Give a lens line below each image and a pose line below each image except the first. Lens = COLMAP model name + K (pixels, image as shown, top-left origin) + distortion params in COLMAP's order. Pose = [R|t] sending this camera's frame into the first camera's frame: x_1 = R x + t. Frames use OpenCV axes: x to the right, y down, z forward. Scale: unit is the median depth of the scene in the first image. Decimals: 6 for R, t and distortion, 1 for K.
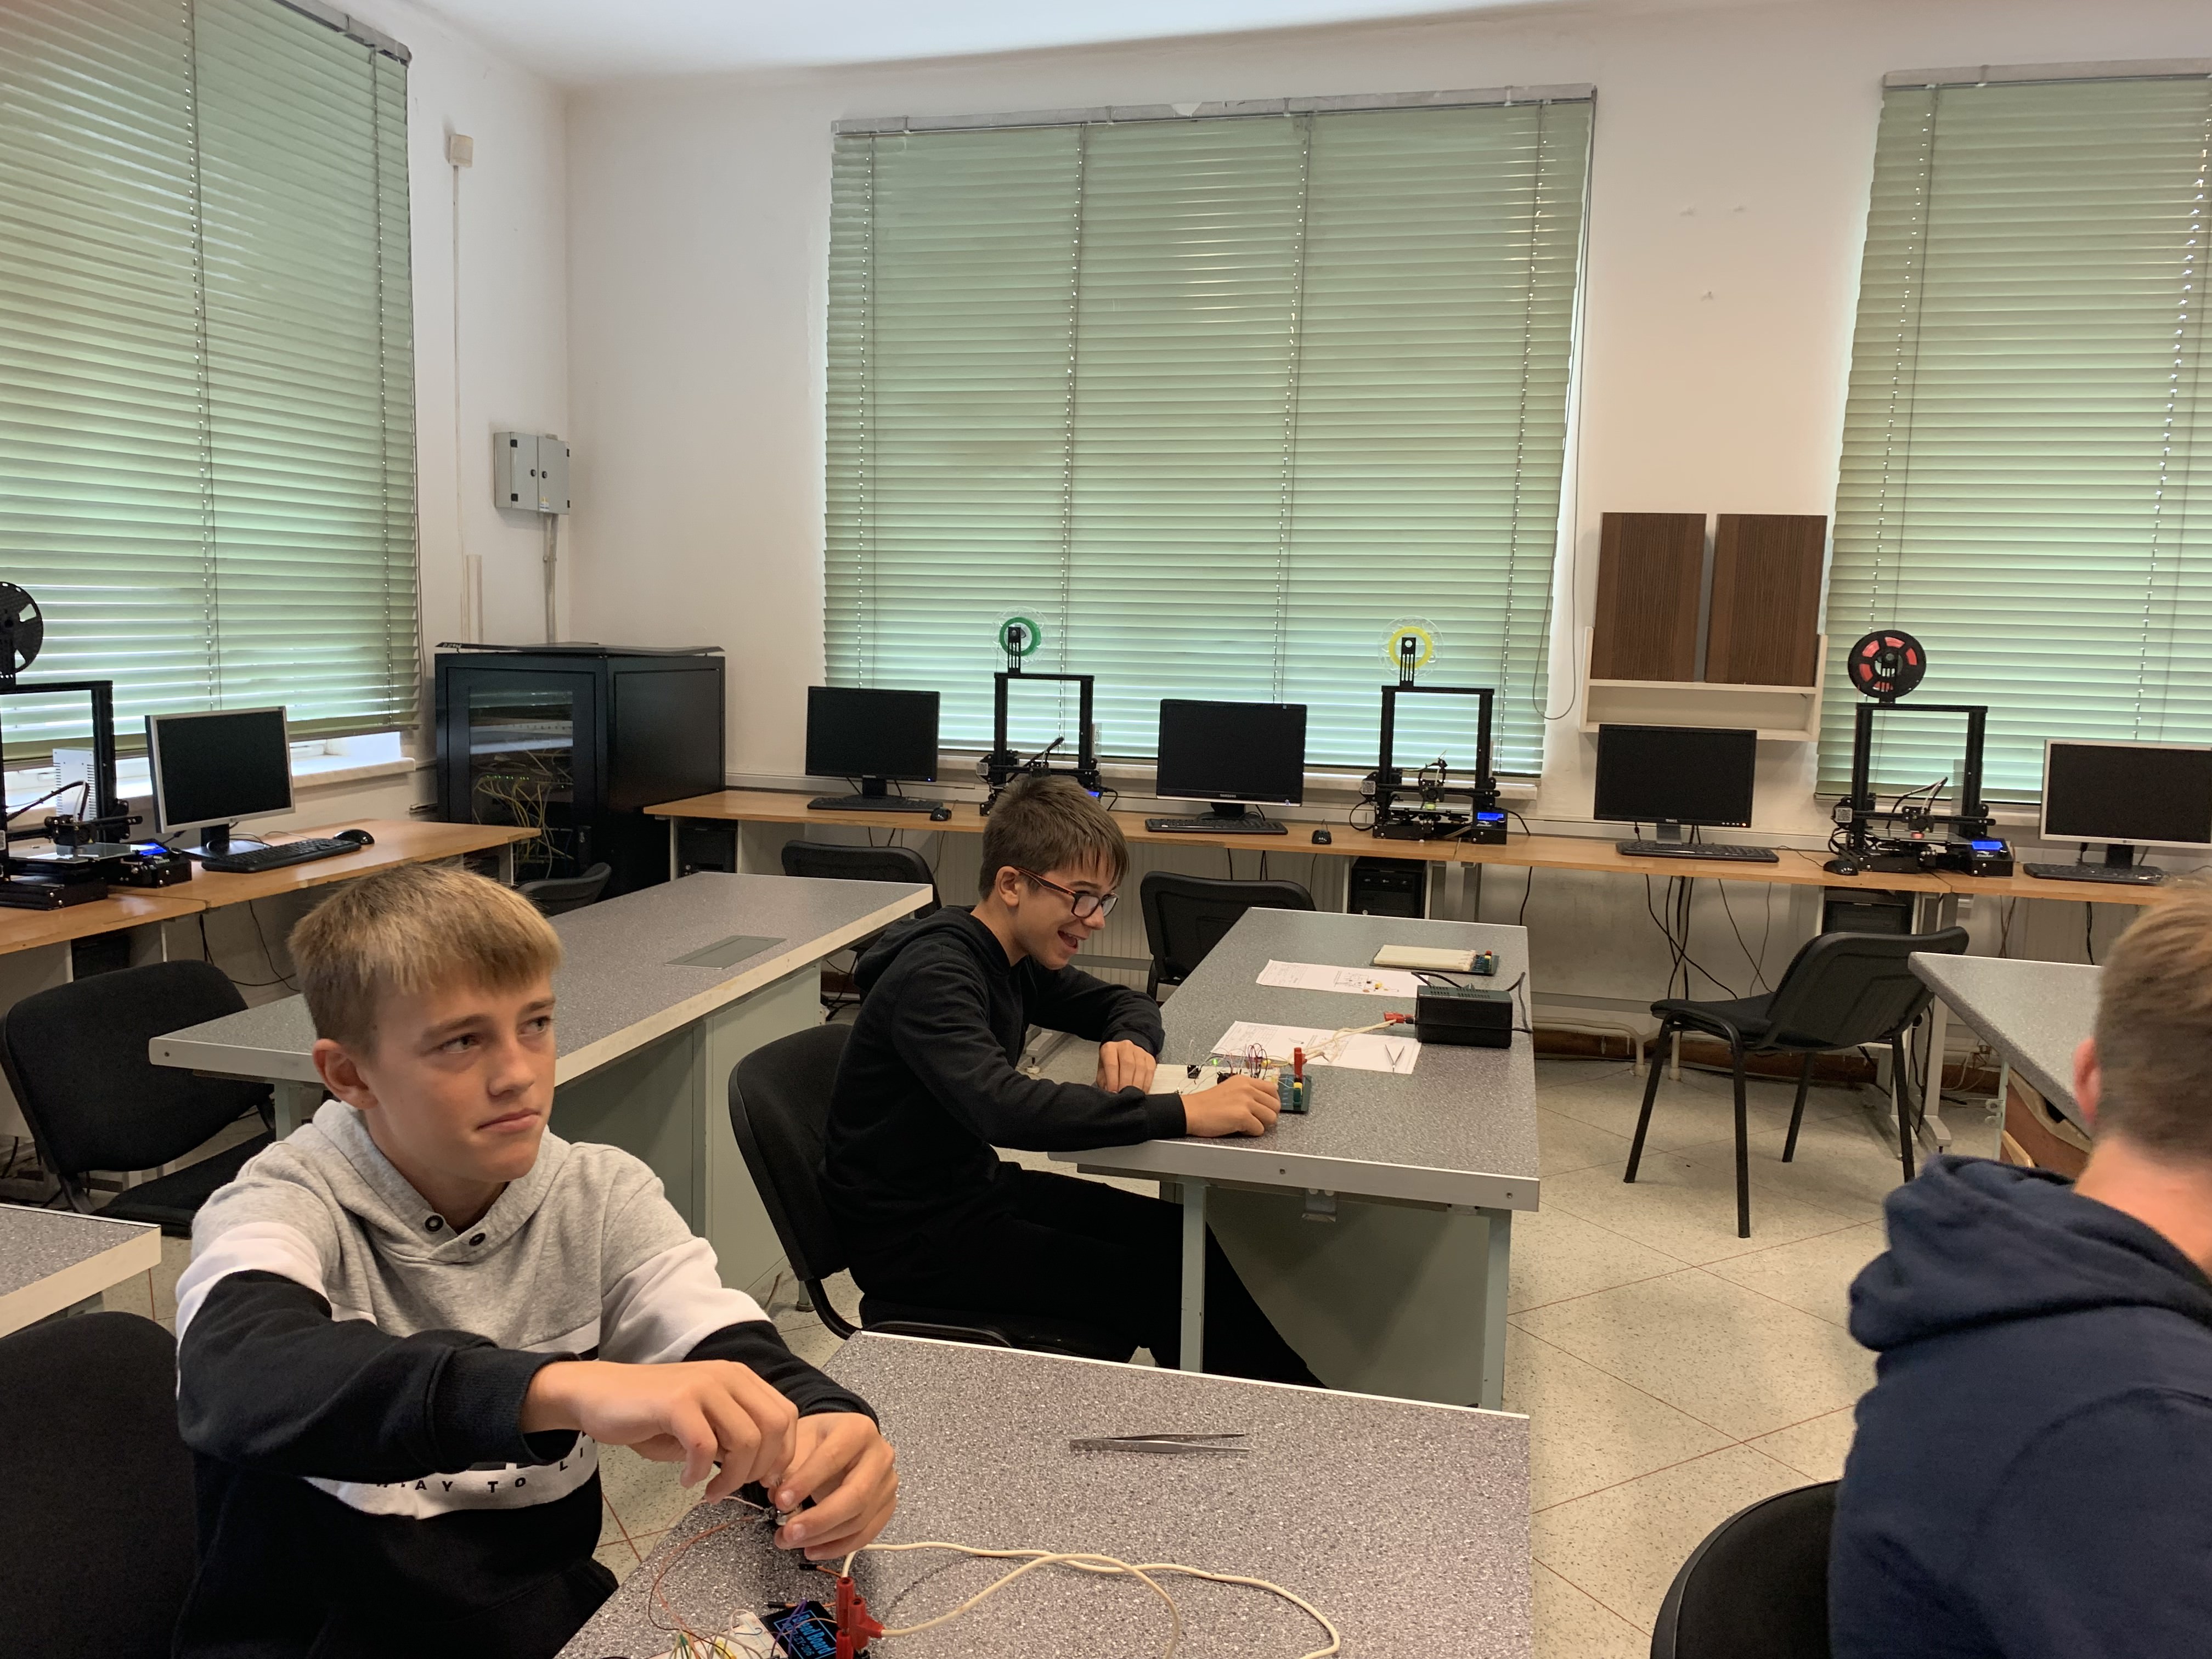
lens RADIAL K [[1694.1, 0, 1118.8], [0, 1694.1, 837.2], [0, 0, 1]] dist [0.029462, -0.031651]
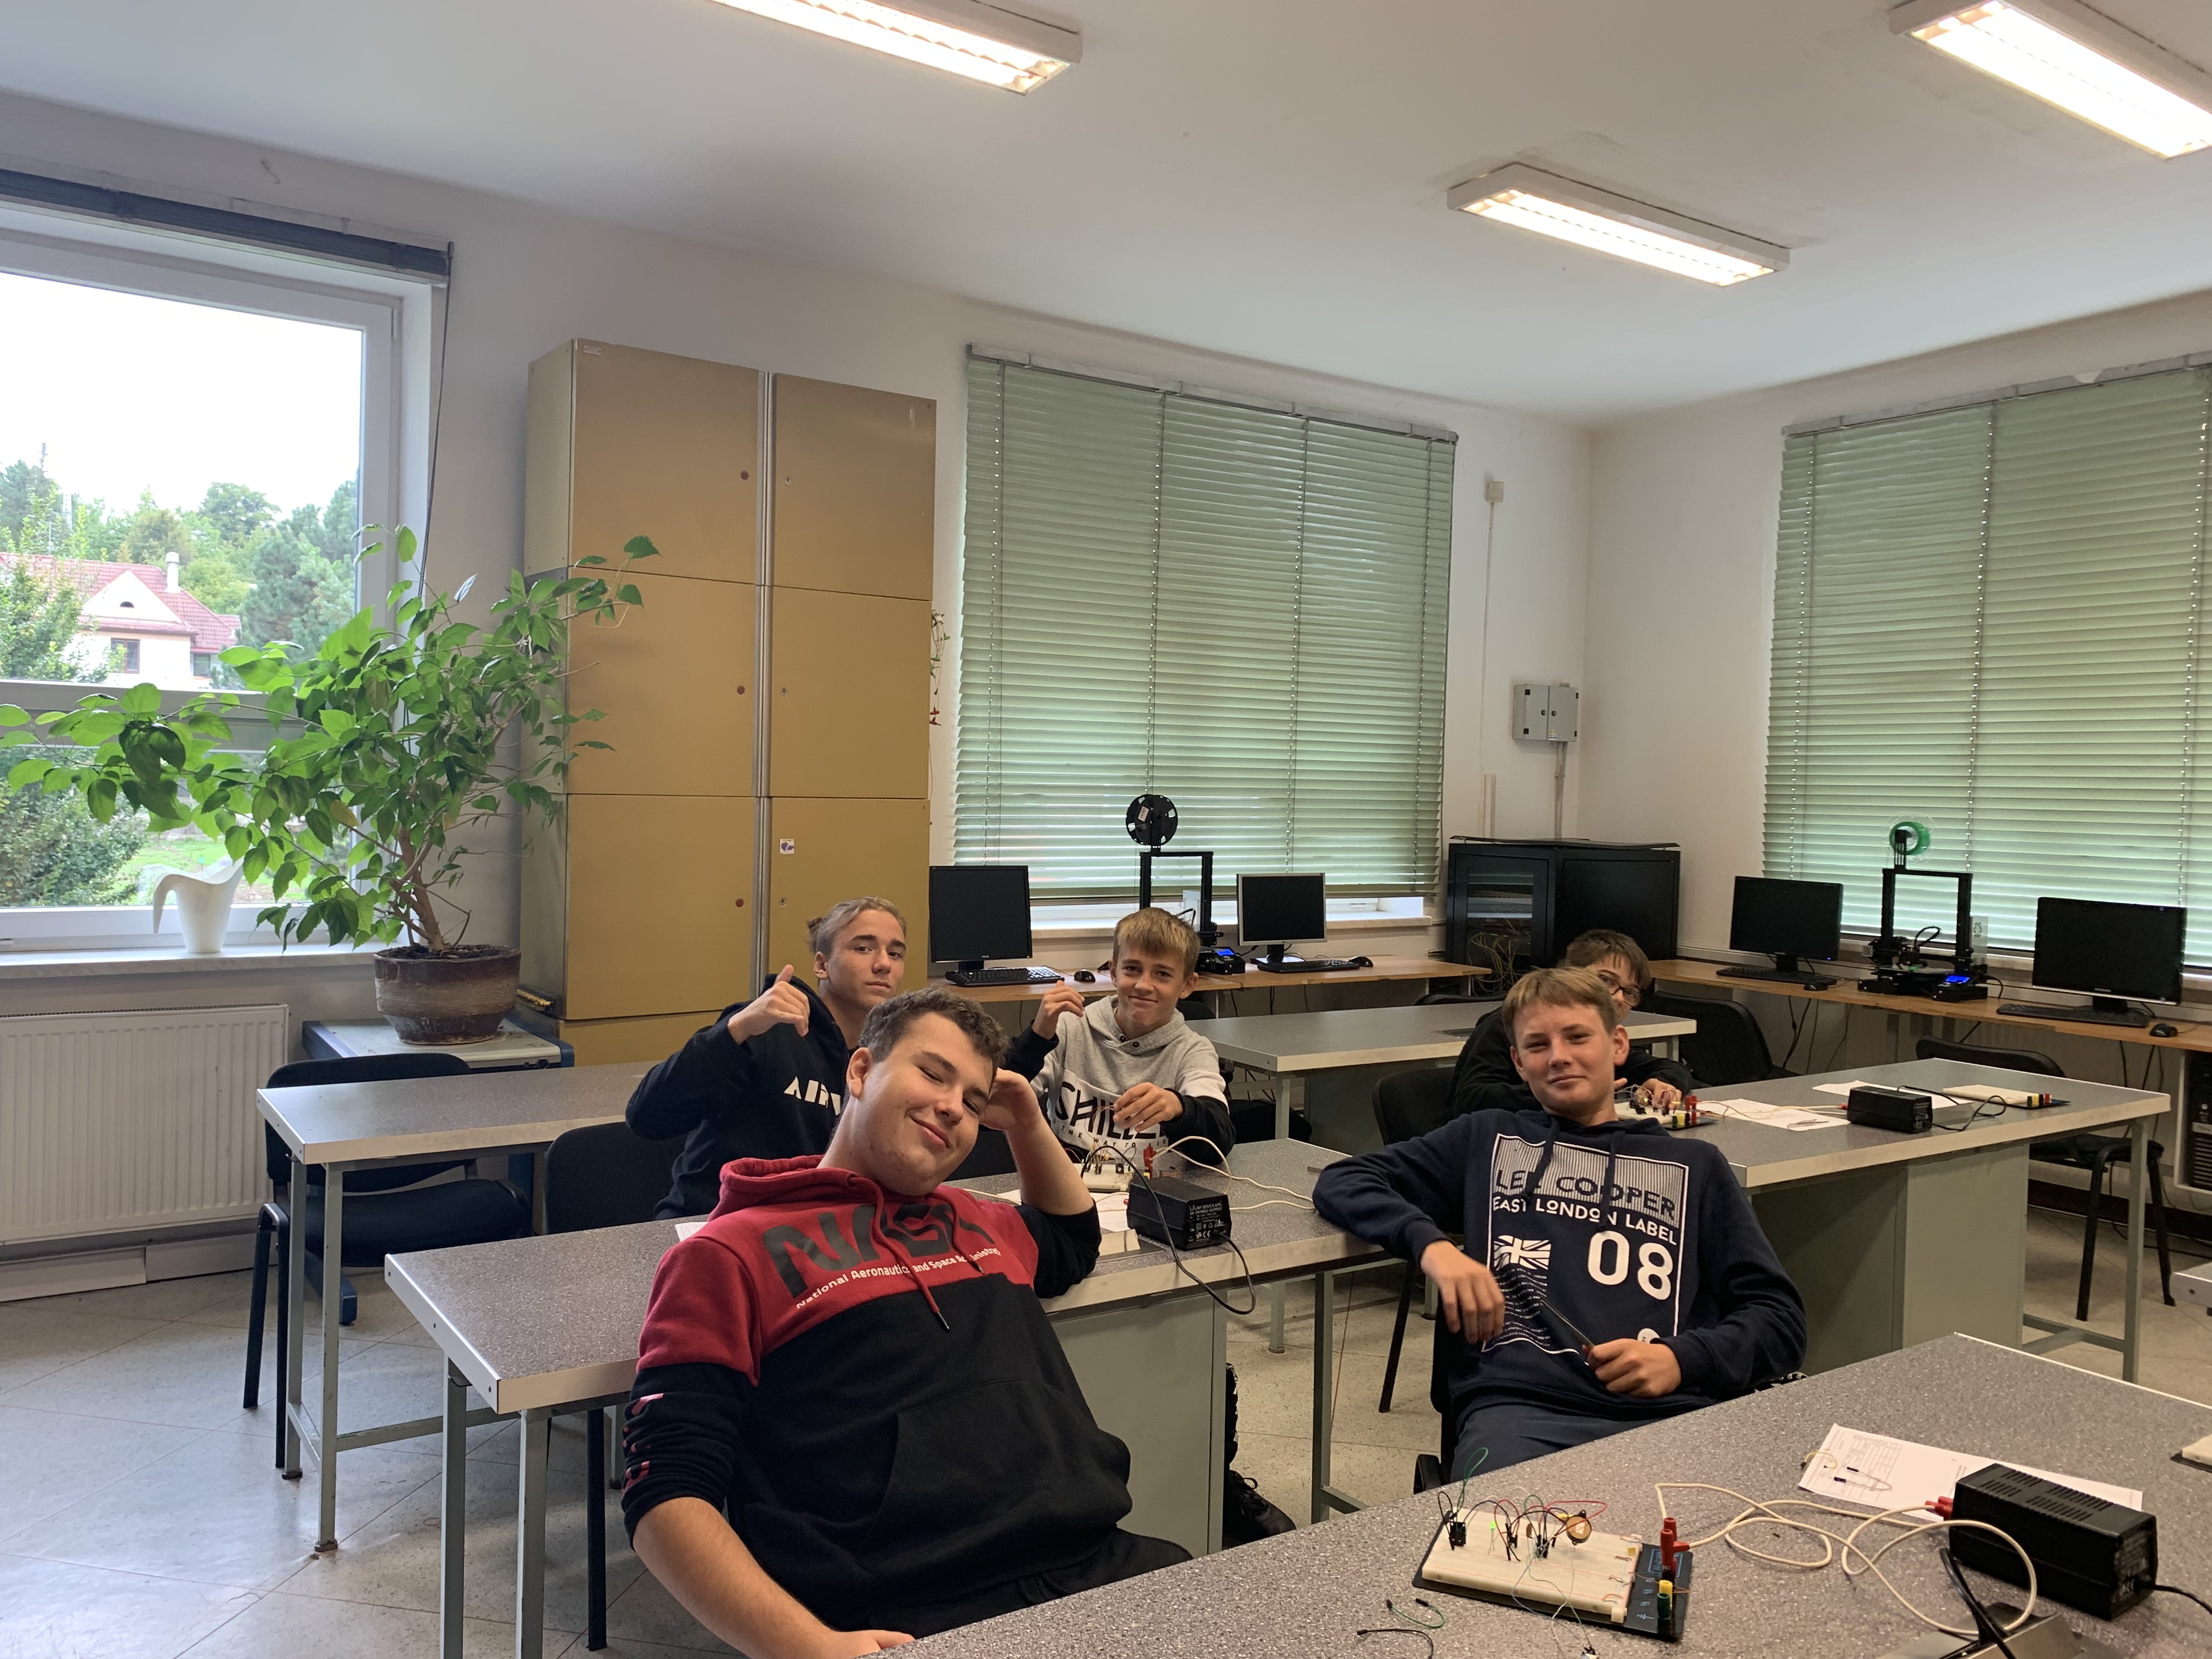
lens RADIAL K [[1694.1, 0, 1099.0], [0, 1694.1, 826.6], [0, 0, 1]] dist [0.029462, -0.031651]
pose [[0.753245, 0.013557, -0.657600, 0.290540], [-0.094748, 0.991597, -0.088086, 0.028334], [0.650880, 0.128657, 0.748200, -0.231054]]
